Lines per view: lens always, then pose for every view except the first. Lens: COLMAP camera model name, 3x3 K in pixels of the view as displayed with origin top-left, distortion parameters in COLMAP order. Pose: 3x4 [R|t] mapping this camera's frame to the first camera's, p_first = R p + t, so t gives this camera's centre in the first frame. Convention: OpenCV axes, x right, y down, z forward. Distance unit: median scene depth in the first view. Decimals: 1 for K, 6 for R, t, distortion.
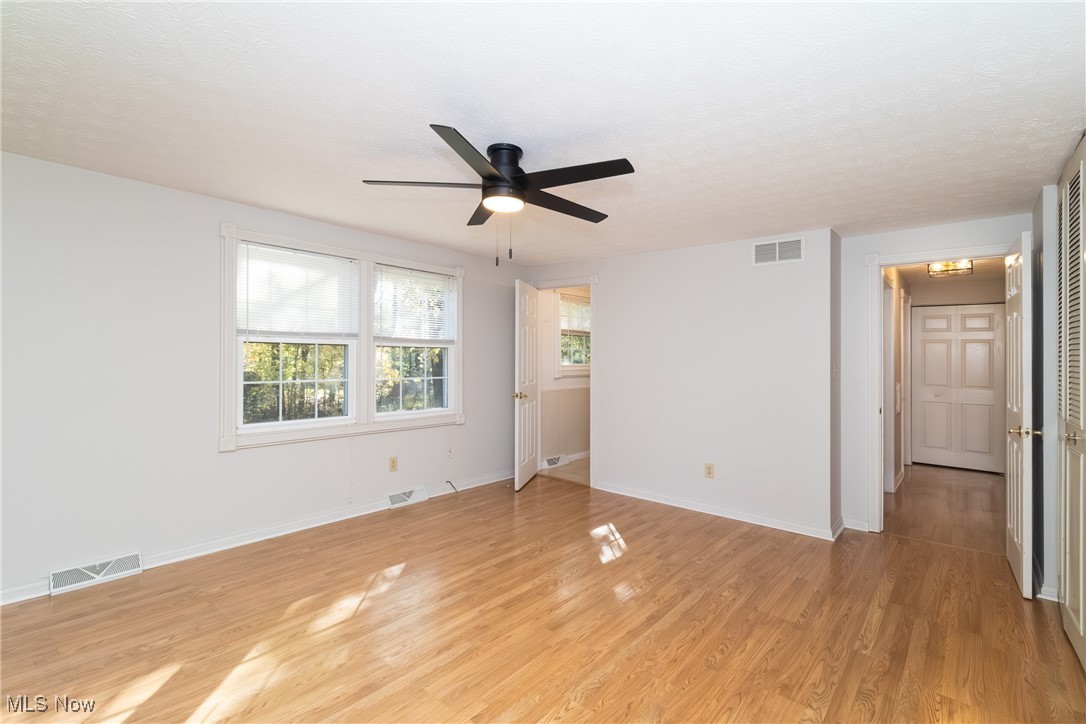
lens RADIAL K [[504.4, 0, 539.0], [0, 504.4, 358.0], [0, 0, 1]] dist [0.001284, 0.000518]
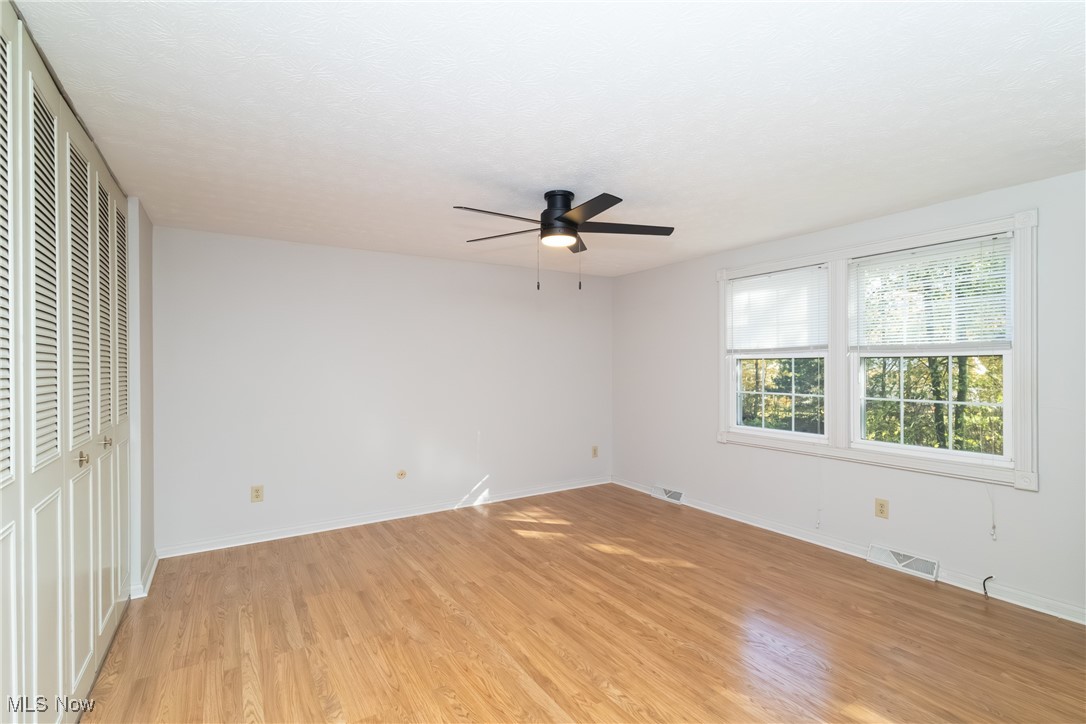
lens RADIAL K [[519.4, 0, 566.6], [0, 519.4, 376.7], [0, 0, 1]] dist [-0.000408, -0.000104]
pose [[-0.281626, 0.003749, -0.959517, 0.814260], [-0.004110, 0.999978, 0.005114, 0.006754], [0.959515, 0.005383, -0.281605, 1.001743]]
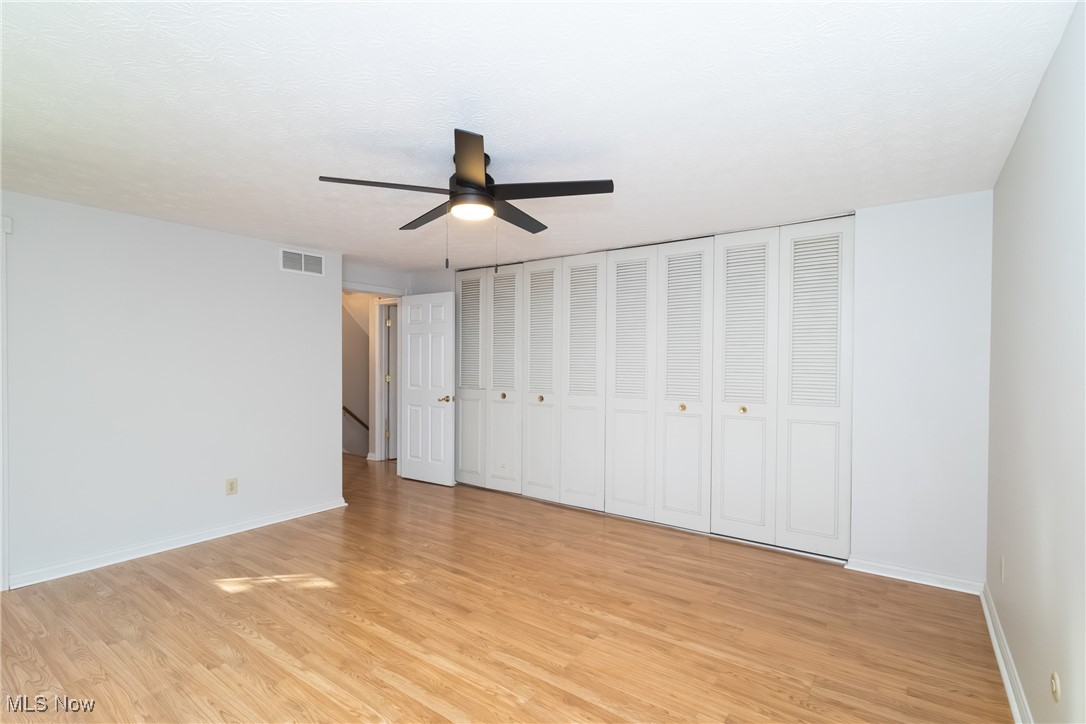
lens RADIAL K [[485.7, 0, 557.8], [0, 485.7, 366.4], [0, 0, 1]] dist [0.001327, 0.000352]
pose [[-0.083153, -0.023853, 0.996251, -0.768840], [-0.001370, 0.999715, 0.023821, -0.015714], [-0.996536, 0.000616, -0.083162, 0.669138]]
